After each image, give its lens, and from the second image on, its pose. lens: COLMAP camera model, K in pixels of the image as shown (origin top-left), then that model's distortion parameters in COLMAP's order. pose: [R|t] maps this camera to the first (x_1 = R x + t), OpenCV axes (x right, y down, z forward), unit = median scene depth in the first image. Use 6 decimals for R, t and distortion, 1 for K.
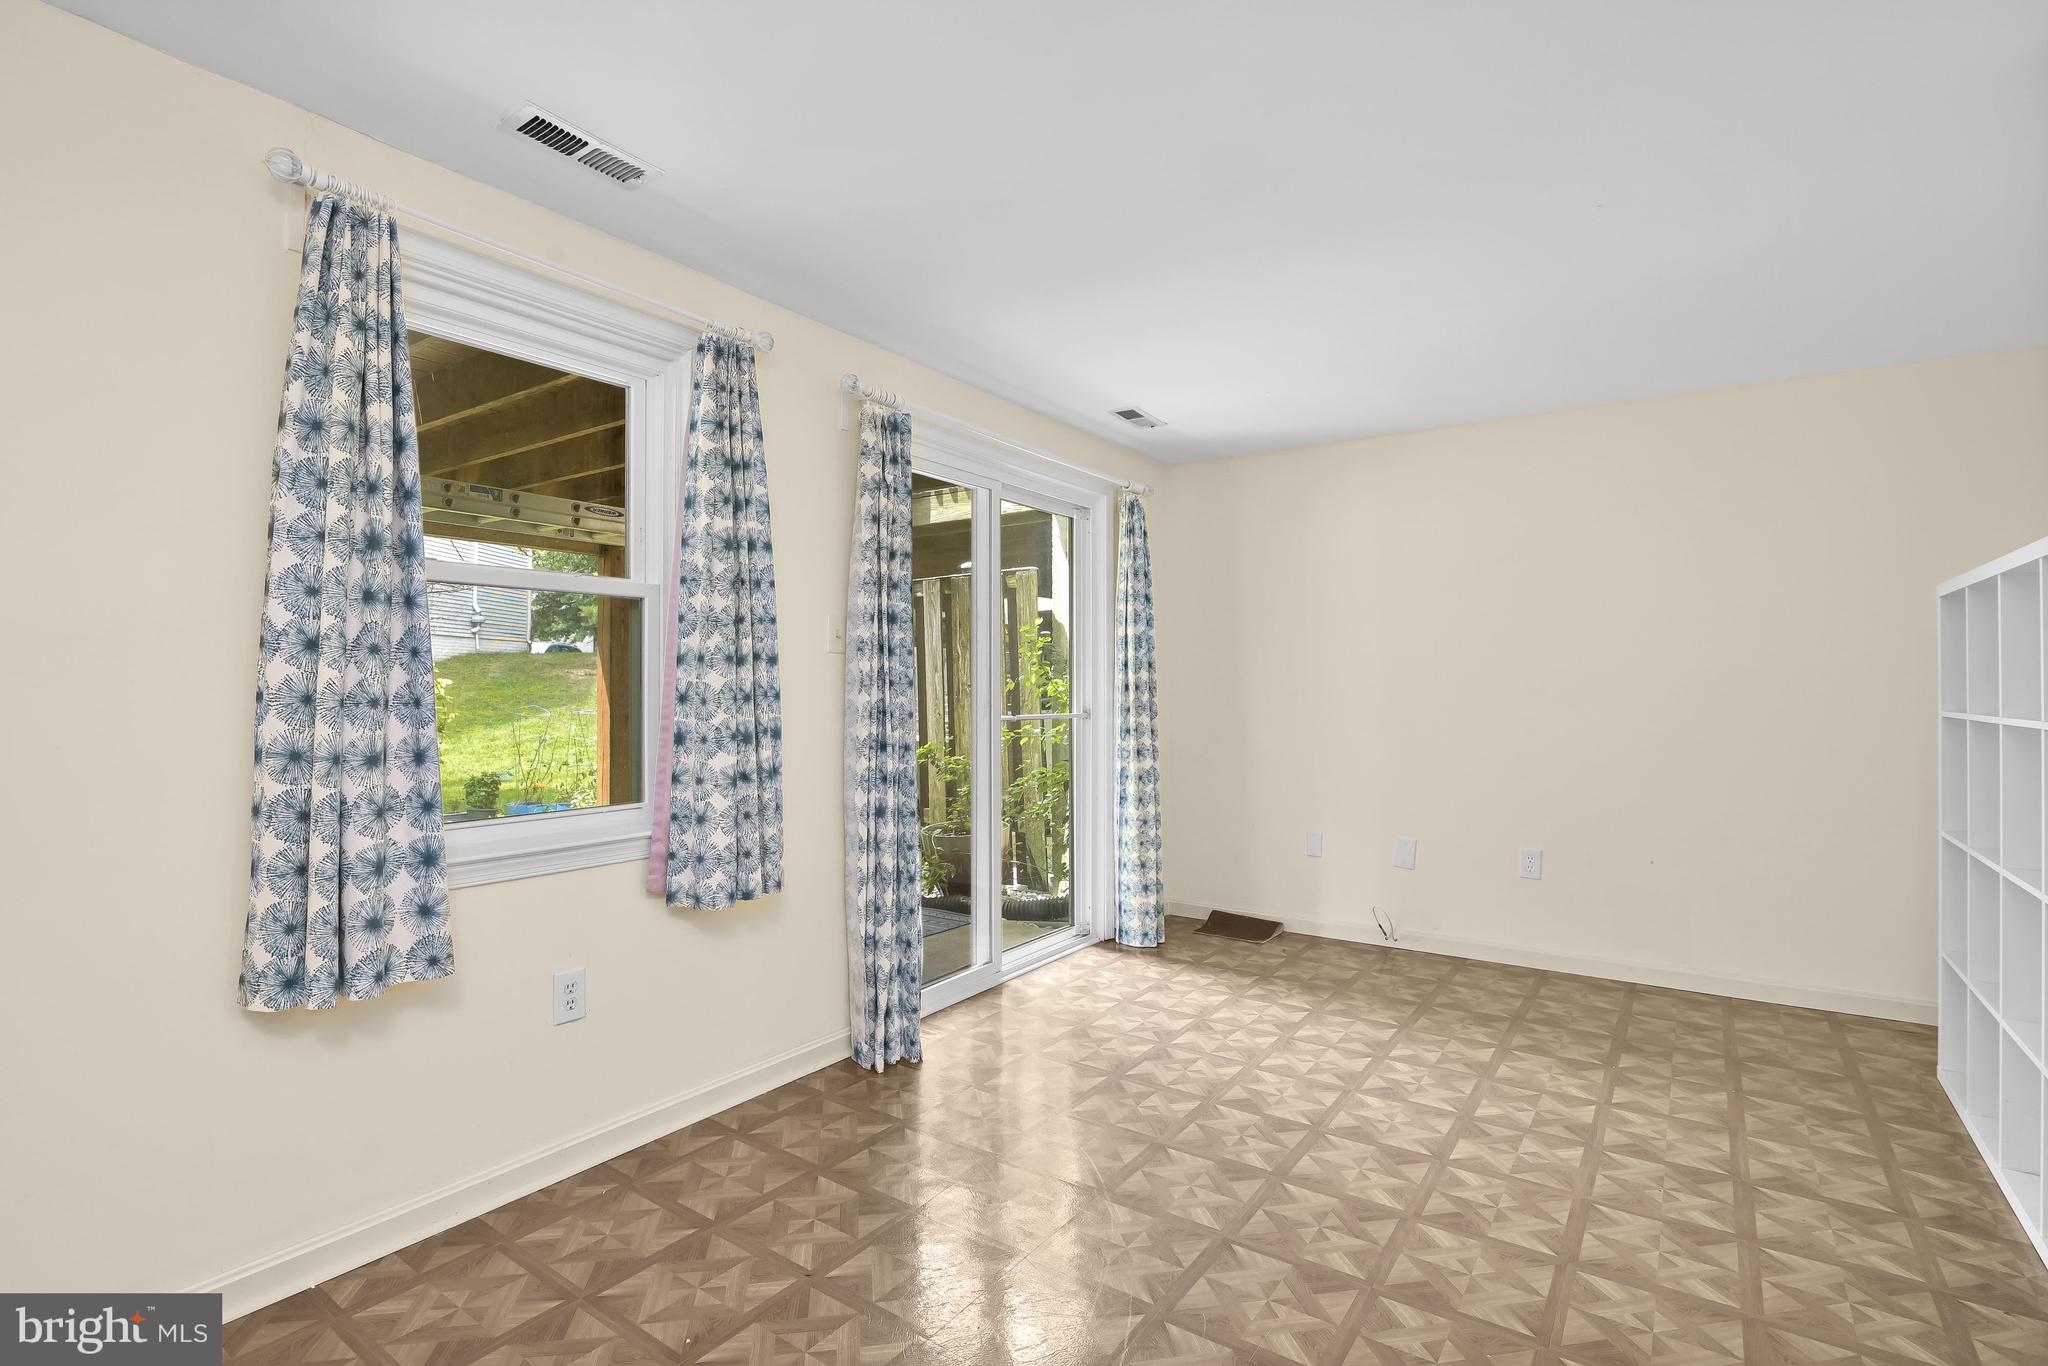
lens RADIAL K [[966.5, 0, 1005.4], [0, 966.5, 675.6], [0, 0, 1]] dist [-0.016887, -0.000381]
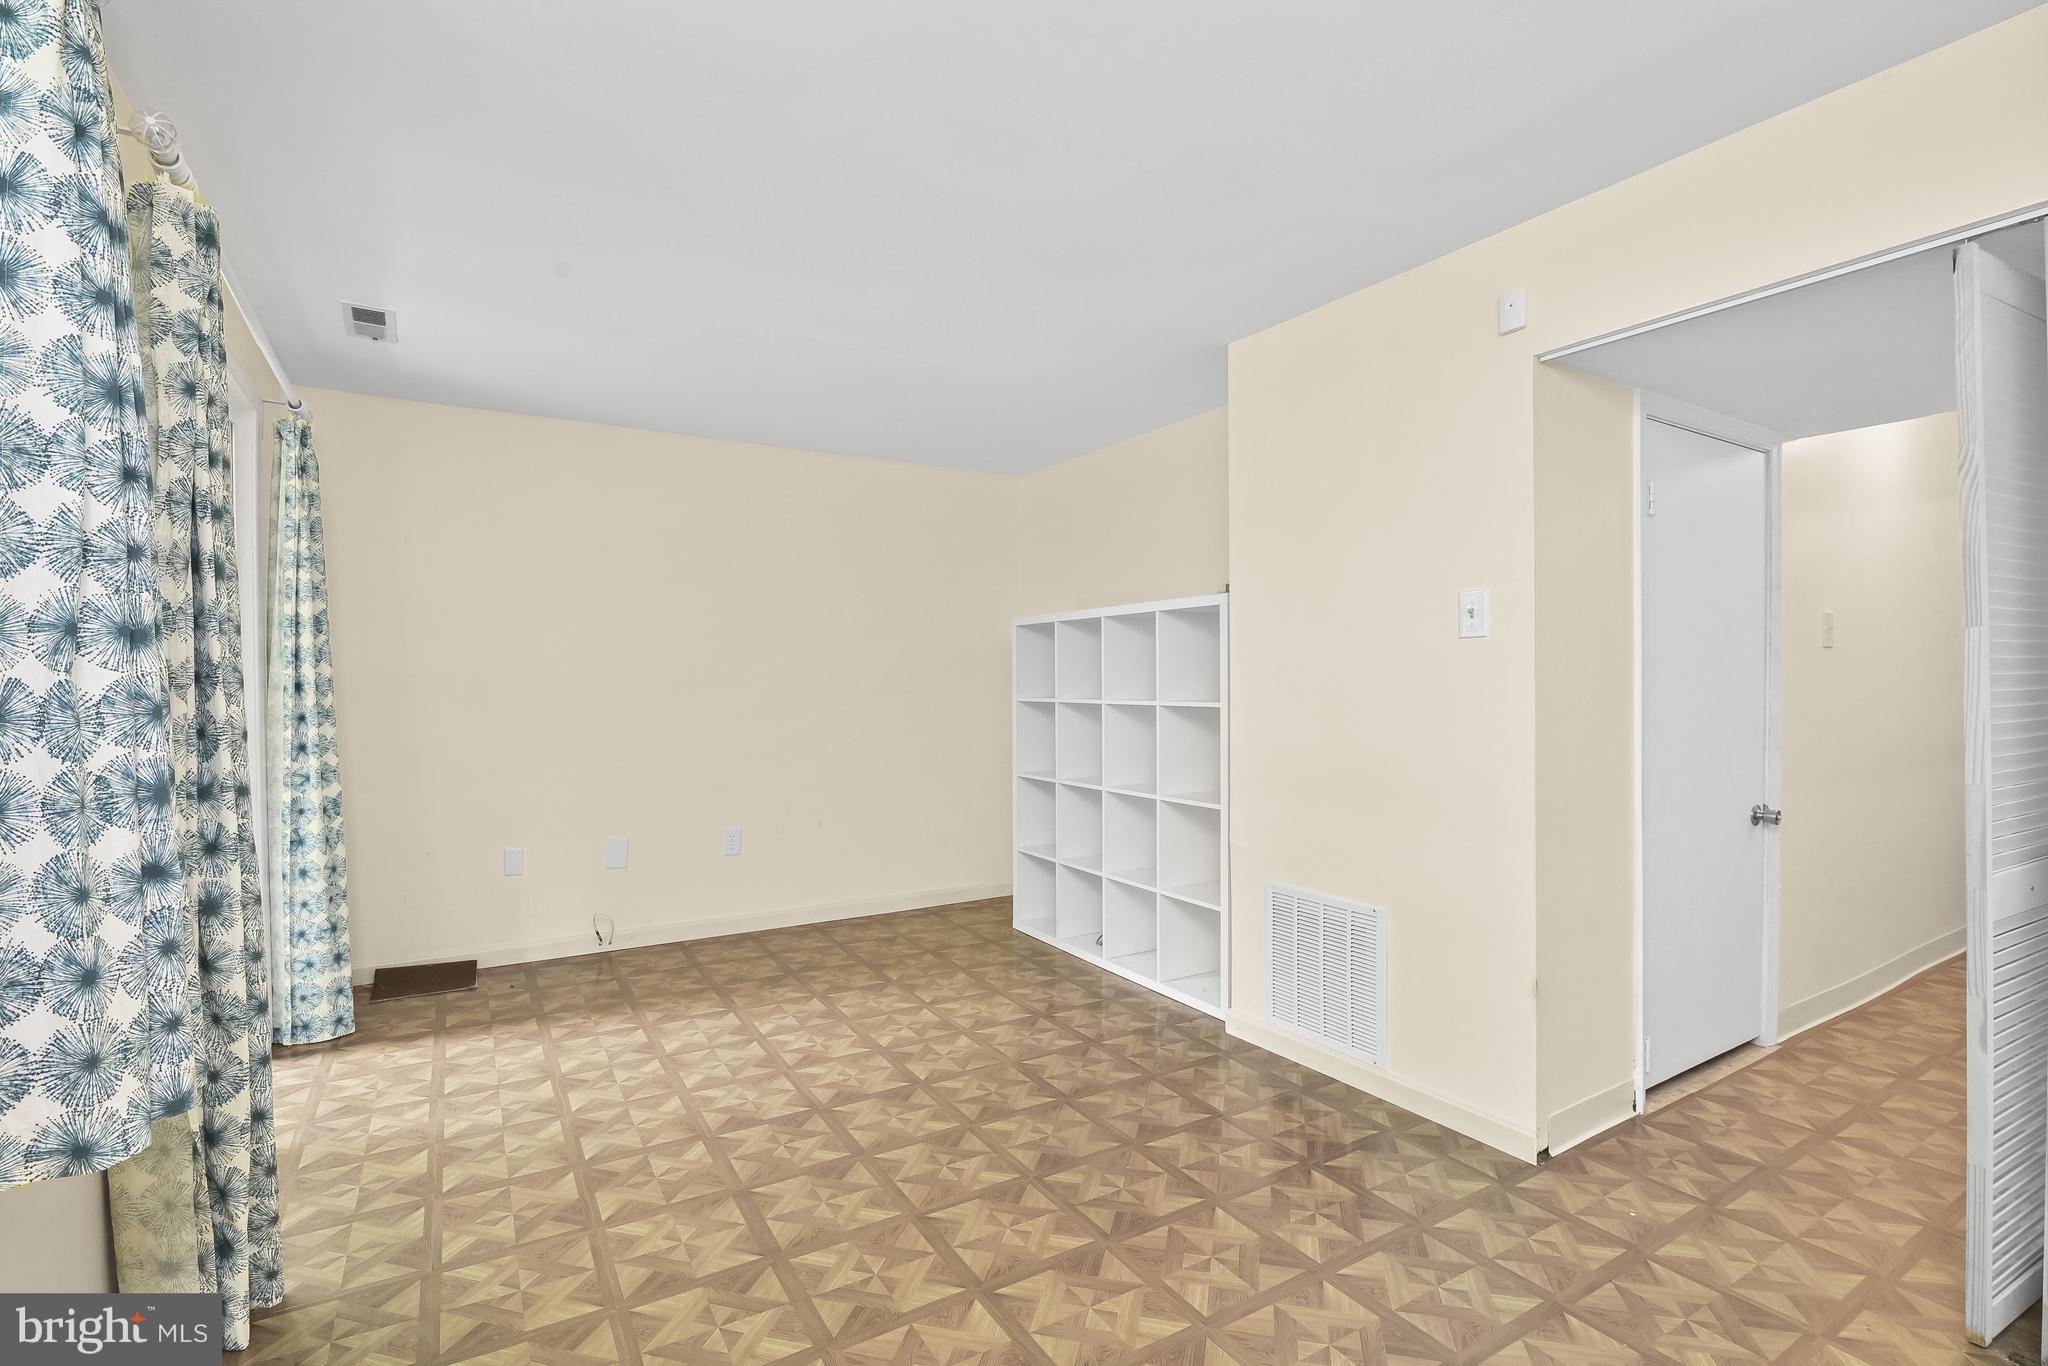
lens RADIAL K [[966.5, 0, 1019.6], [0, 966.5, 682.1], [0, 0, 1]] dist [-0.016887, -0.000381]
pose [[0.396607, -0.006068, 0.917968, -0.421627], [-0.003035, 0.999964, 0.007921, 0.002007], [-0.917984, -0.005928, 0.396574, 0.306524]]
